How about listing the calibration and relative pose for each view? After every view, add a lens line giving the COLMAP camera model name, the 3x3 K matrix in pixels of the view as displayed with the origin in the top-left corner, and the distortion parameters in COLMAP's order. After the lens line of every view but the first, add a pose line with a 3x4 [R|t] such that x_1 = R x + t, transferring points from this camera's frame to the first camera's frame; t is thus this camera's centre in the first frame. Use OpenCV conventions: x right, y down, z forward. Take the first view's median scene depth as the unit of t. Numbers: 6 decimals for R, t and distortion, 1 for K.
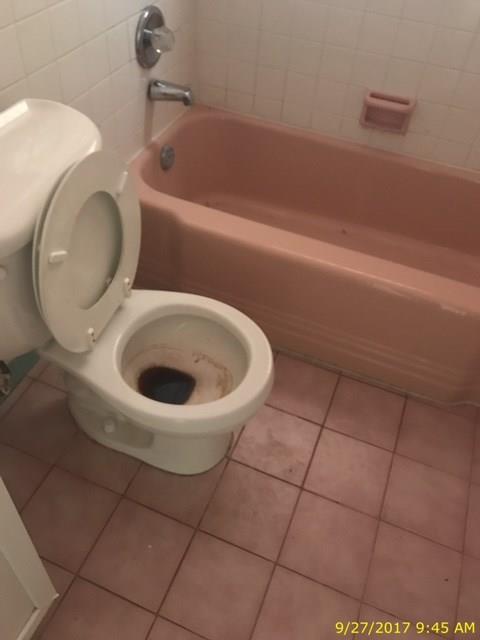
lens RADIAL K [[532.2, 0, 229.1], [0, 532.2, 316.9], [0, 0, 1]] dist [0.002451, -0.004286]
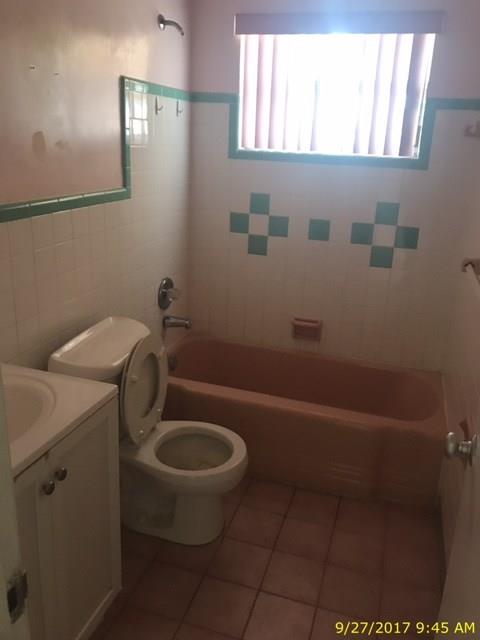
lens RADIAL K [[532.2, 0, 229.1], [0, 532.2, 316.9], [0, 0, 1]] dist [0.002451, -0.004286]
pose [[0.997816, -0.036068, 0.055333, -0.041693], [0.057635, 0.884647, -0.462686, 0.391615], [-0.032262, 0.464864, 0.884794, -0.558734]]
